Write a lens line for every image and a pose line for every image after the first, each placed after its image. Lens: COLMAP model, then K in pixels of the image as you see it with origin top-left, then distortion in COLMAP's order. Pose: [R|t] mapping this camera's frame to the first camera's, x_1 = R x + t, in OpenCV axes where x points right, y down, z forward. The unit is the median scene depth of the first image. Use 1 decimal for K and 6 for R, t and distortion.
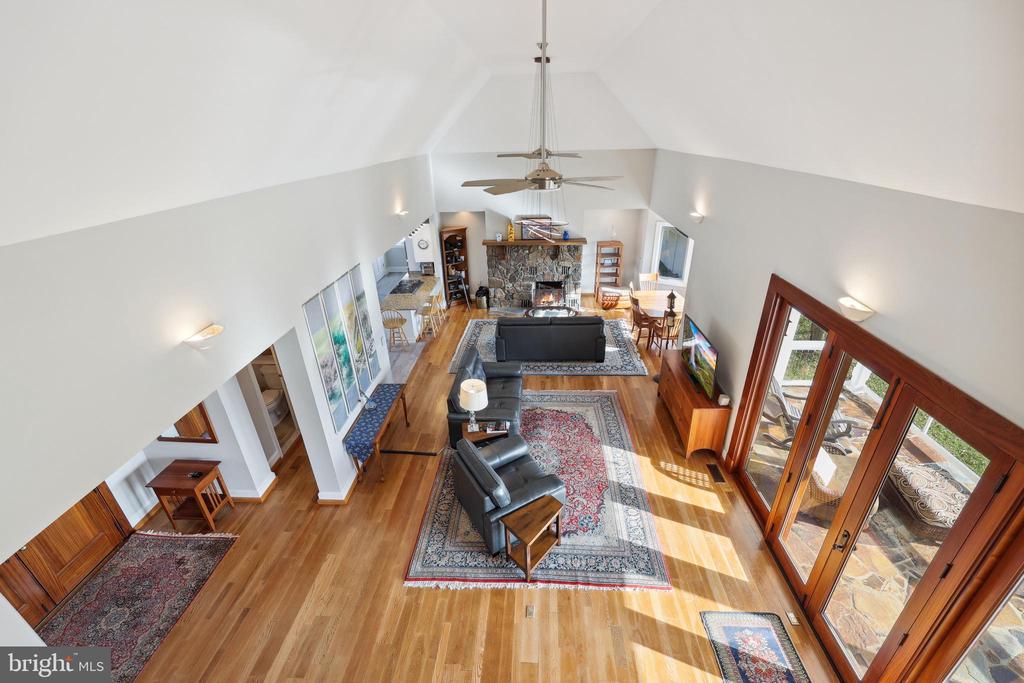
lens RADIAL K [[439.1, 0, 510.9], [0, 439.1, 339.4], [0, 0, 1]] dist [-0.006963, 0.001878]
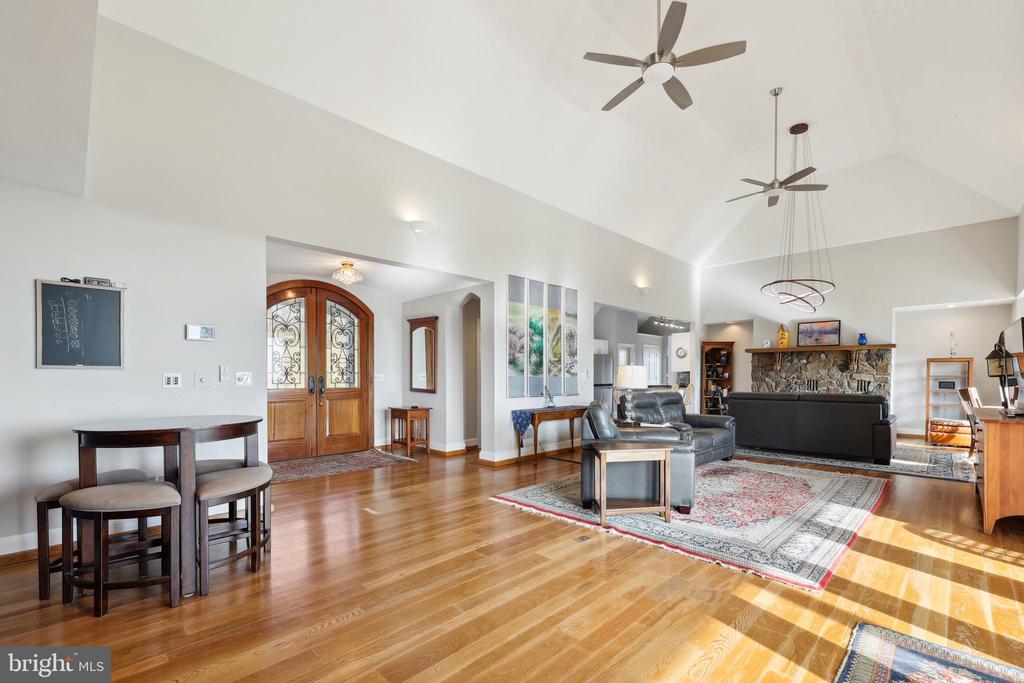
lens RADIAL K [[439.1, 0, 506.6], [0, 439.1, 378.0], [0, 0, 1]] dist [-0.006963, 0.001878]
pose [[0.734093, 0.037195, -0.678030, 0.319219], [-0.322902, 0.897505, -0.300365, 0.448144], [0.597363, 0.439433, 0.670862, 0.196207]]
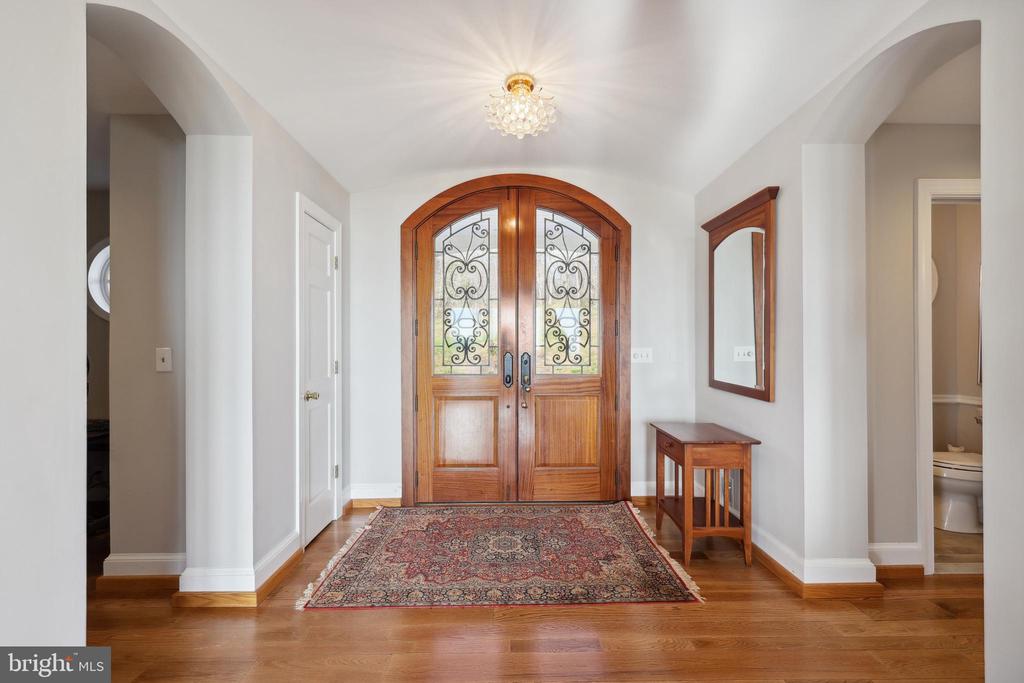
lens RADIAL K [[439.1, 0, 506.5], [0, 439.1, 344.8], [0, 0, 1]] dist [-0.006963, 0.001878]
pose [[0.066738, 0.039244, -0.996998, -0.187821], [-0.441814, 0.897088, 0.005737, 0.261821], [0.894621, 0.440105, 0.077209, 0.584077]]
